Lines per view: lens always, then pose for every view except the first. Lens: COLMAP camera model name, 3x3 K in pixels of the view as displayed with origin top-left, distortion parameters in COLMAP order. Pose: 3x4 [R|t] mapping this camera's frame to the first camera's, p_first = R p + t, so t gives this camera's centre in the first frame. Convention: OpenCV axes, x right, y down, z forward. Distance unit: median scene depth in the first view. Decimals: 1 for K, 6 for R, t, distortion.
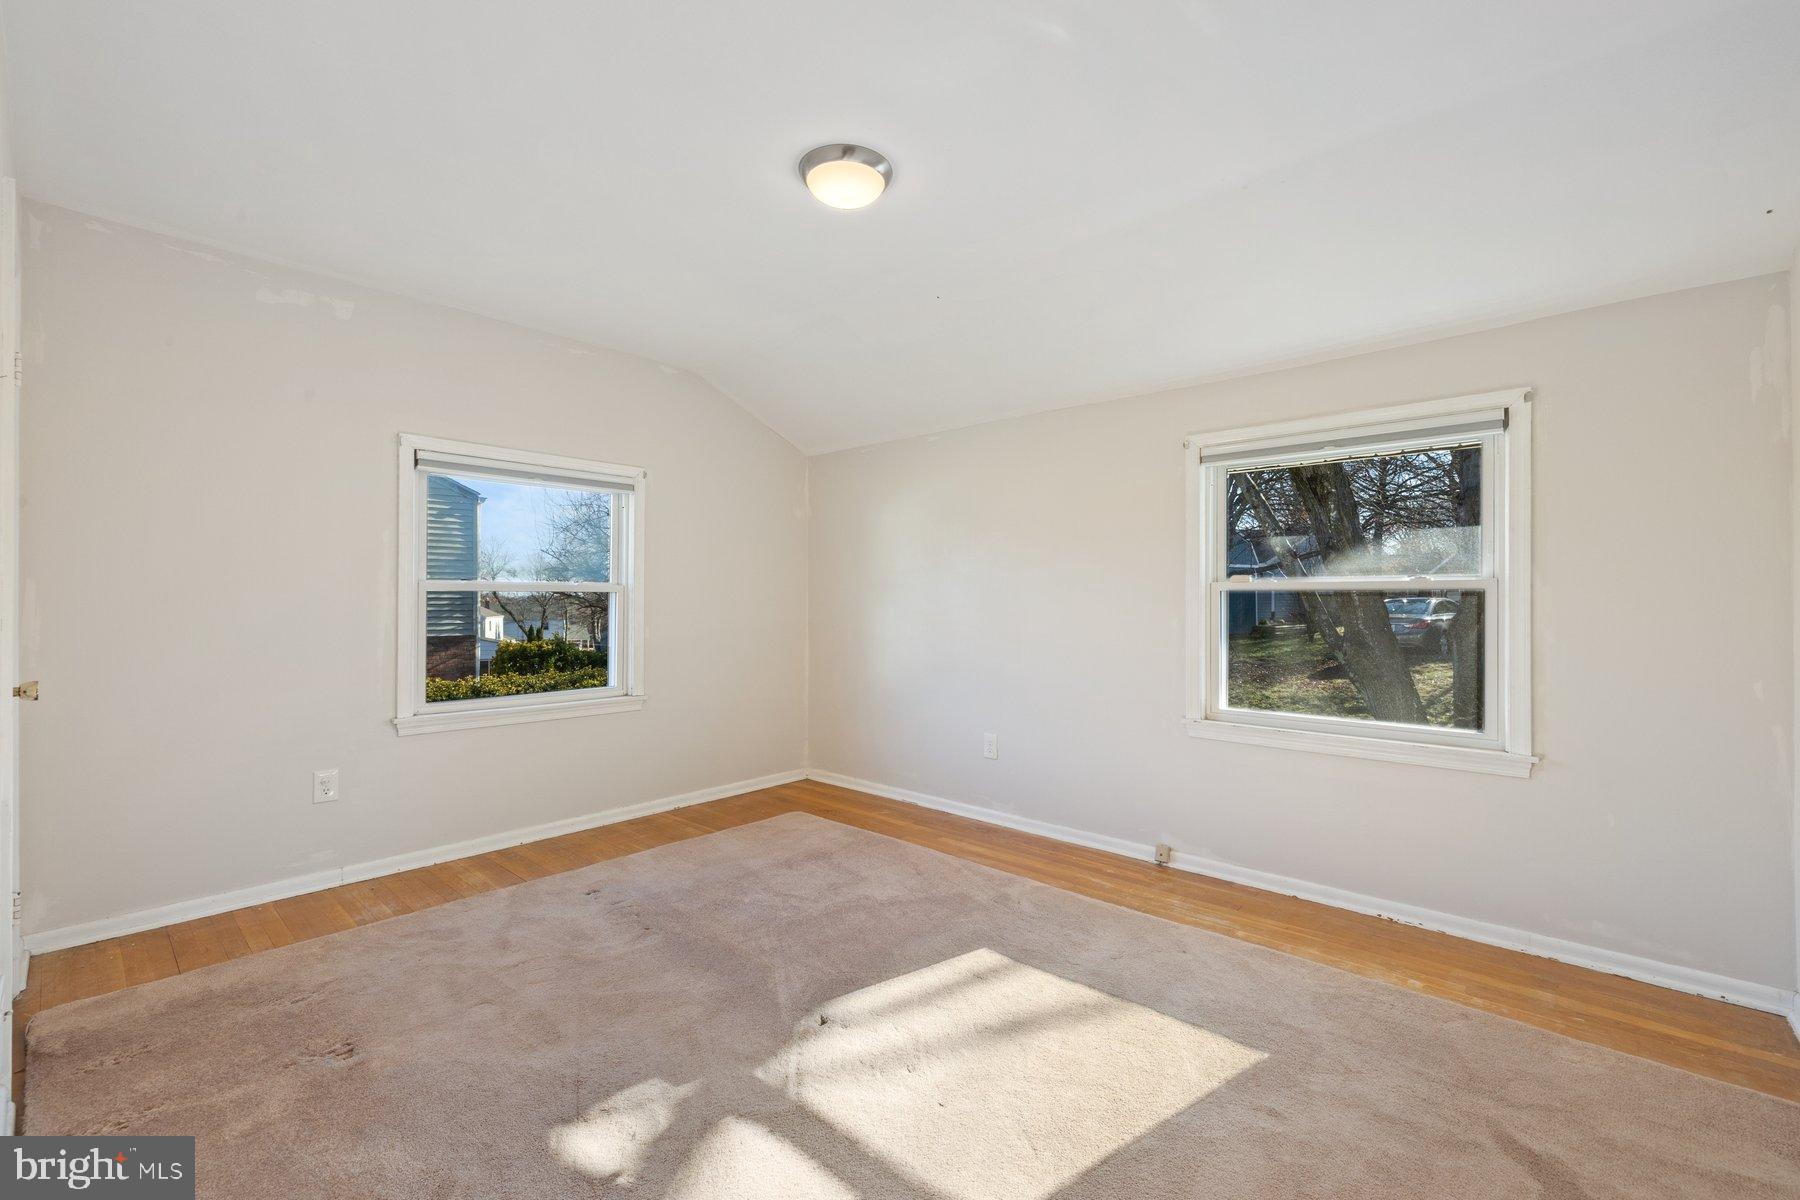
lens RADIAL K [[753.3, 0, 900.0], [0, 753.3, 600.0], [0, 0, 1]] dist [-0.001848, 0.000162]
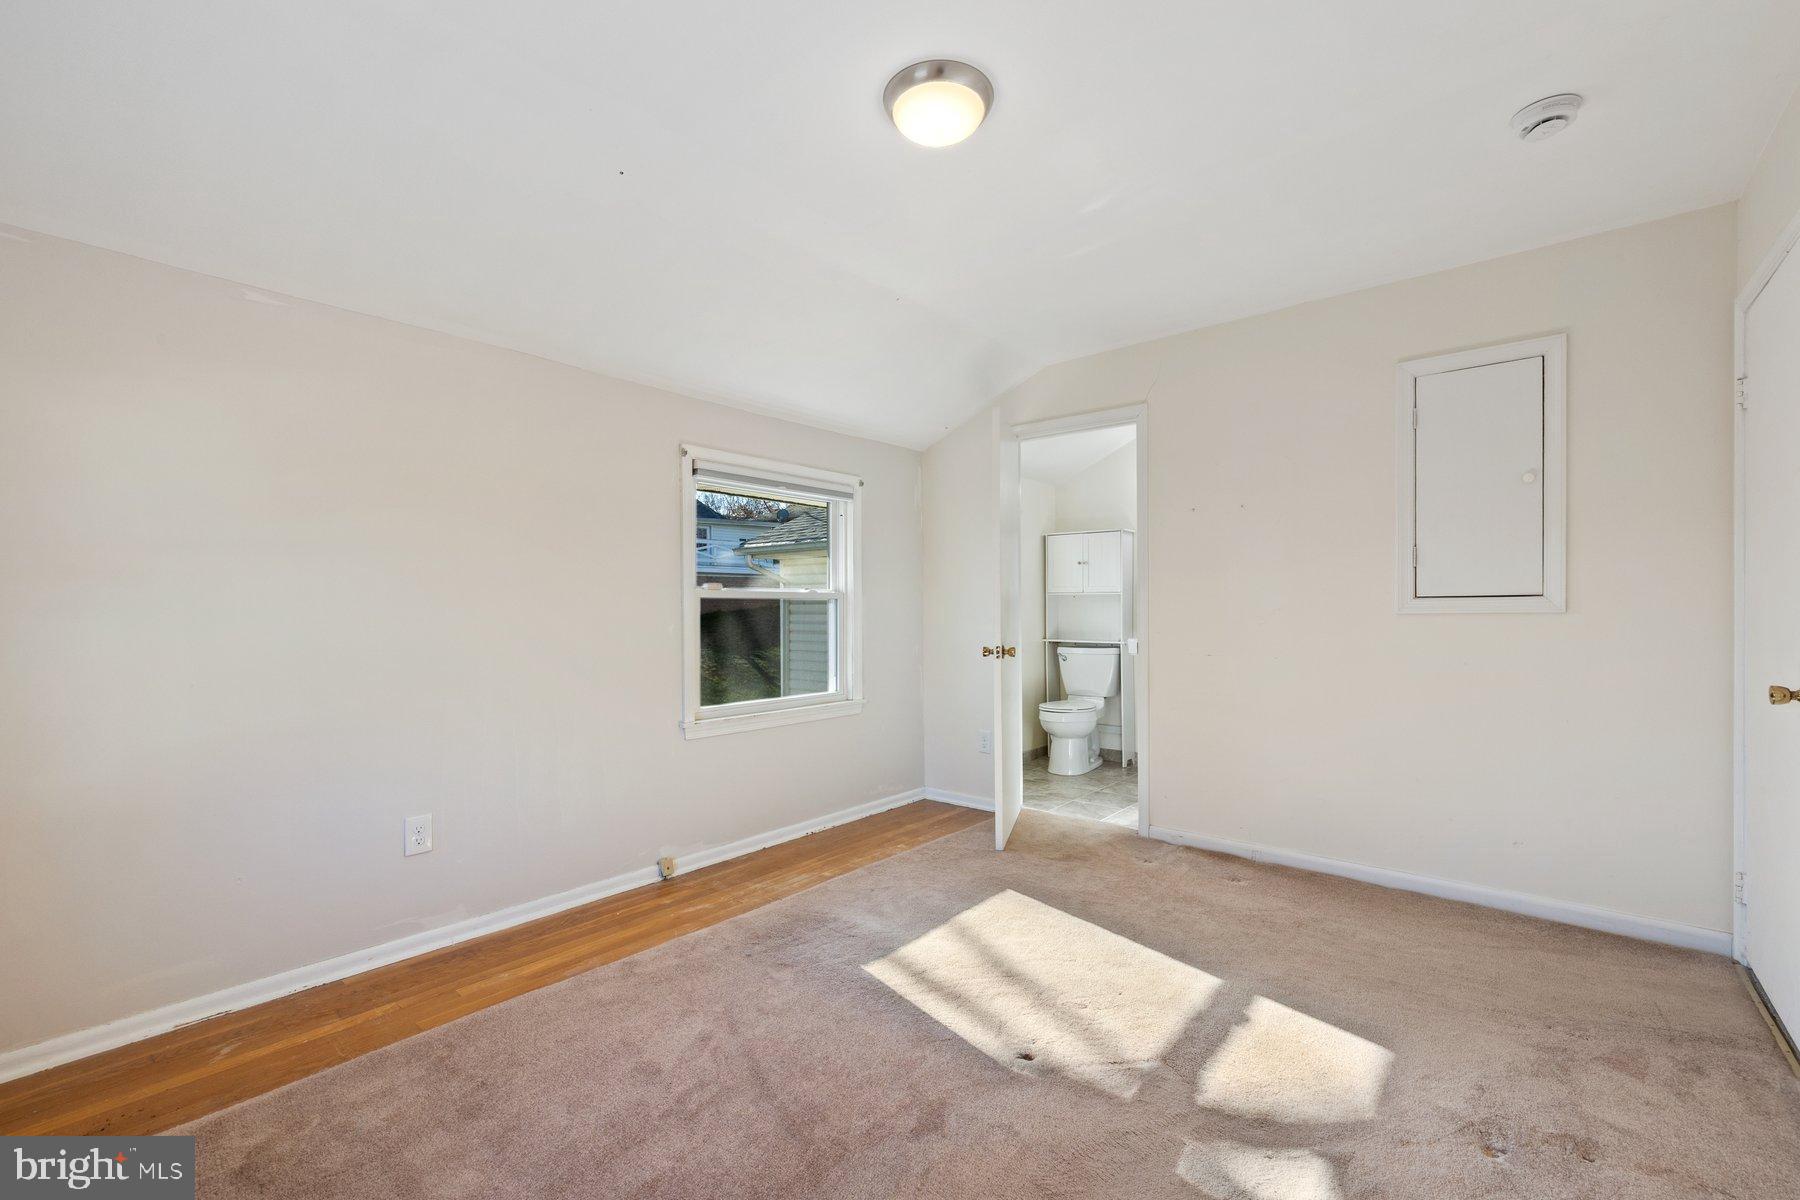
lens RADIAL K [[755.9, 0, 896.1], [0, 755.9, 589.3], [0, 0, 1]] dist [0.000307, 0.000092]
pose [[-0.016699, 0.025132, 0.999545, -0.679078], [0.009135, 0.999646, -0.024982, 0.007051], [-0.999819, 0.008714, -0.016923, 0.765728]]
